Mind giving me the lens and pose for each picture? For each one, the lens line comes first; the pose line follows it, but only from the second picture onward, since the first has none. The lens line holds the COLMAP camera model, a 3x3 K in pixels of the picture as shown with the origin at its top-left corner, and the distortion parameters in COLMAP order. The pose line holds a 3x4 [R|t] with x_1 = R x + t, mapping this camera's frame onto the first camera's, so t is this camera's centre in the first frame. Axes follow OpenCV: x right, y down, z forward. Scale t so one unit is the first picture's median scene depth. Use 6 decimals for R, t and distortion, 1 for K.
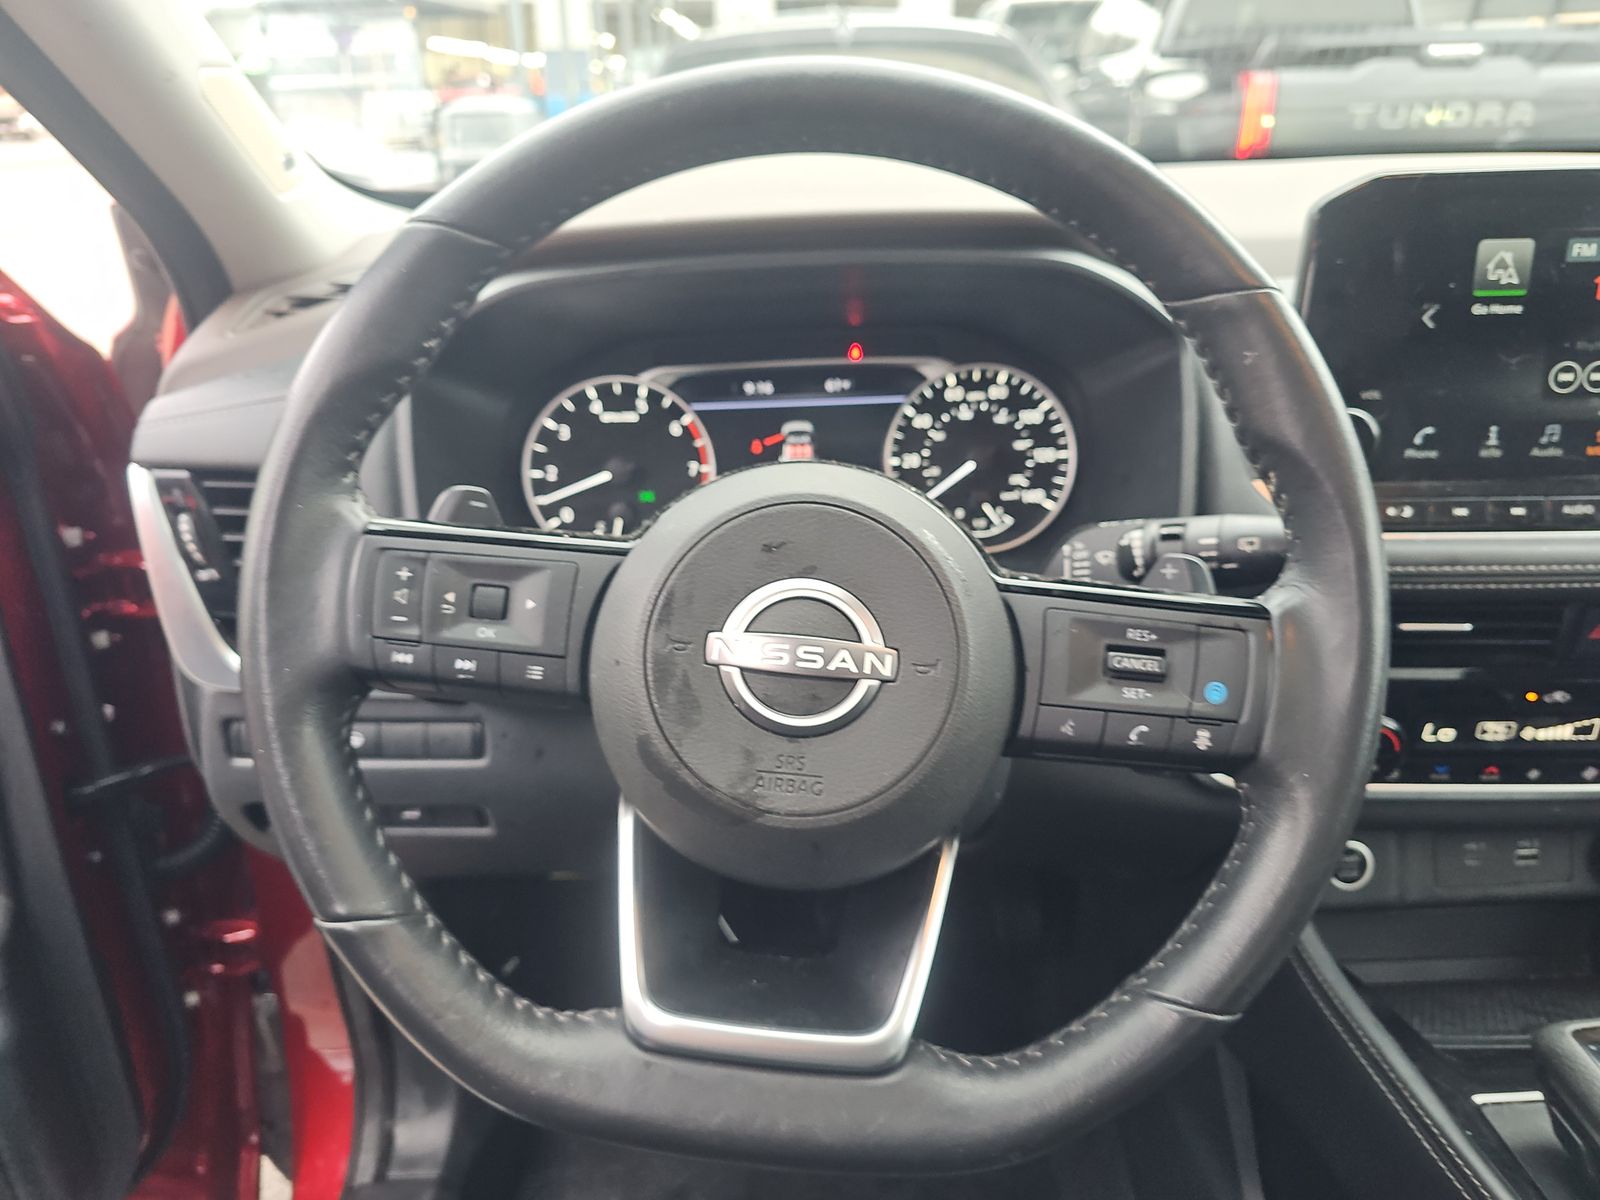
lens RADIAL K [[1087.1, 0, 796.6], [0, 1087.1, 592.2], [0, 0, 1]] dist [-0.016650, 0.000901]
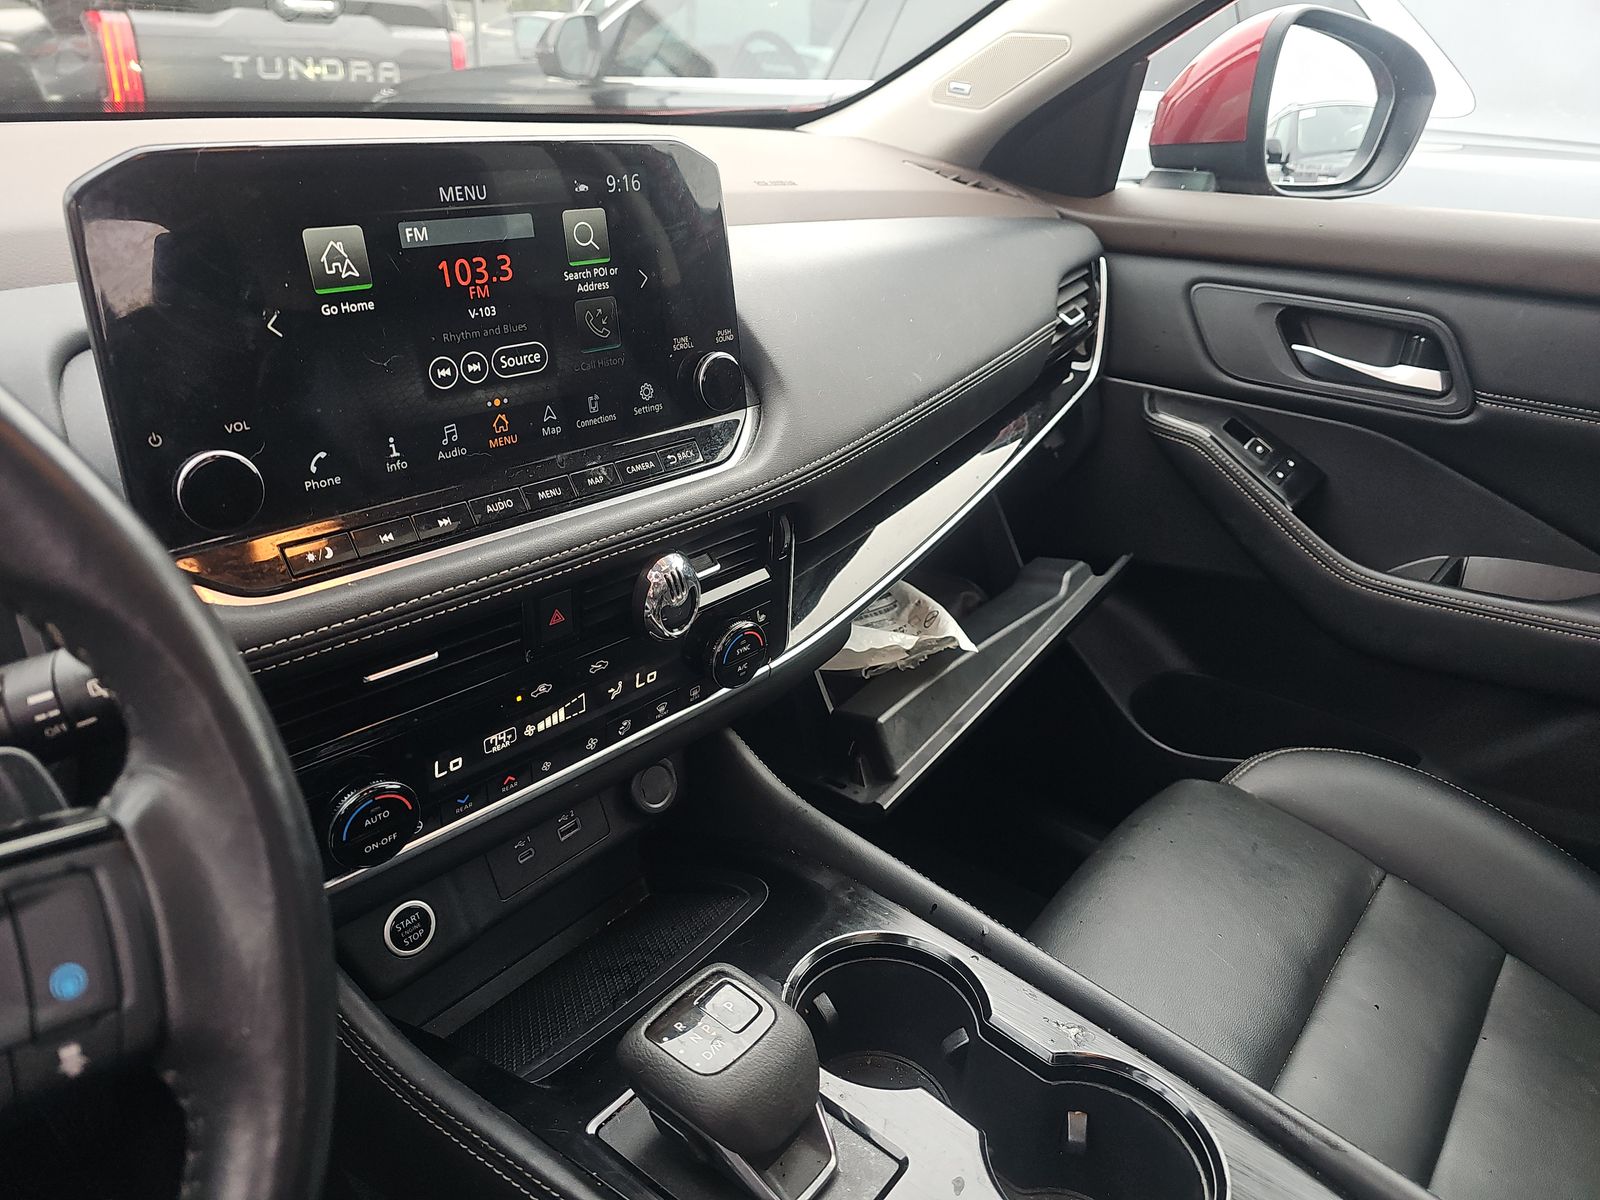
lens RADIAL K [[1087.1, 0, 798.1], [0, 1087.1, 597.0], [0, 0, 1]] dist [-0.016650, 0.000901]
pose [[0.642456, -0.282249, 0.712450, 0.197459], [0.252265, 0.955778, 0.151165, -0.080743], [-0.723611, 0.082610, 0.685247, 0.167823]]
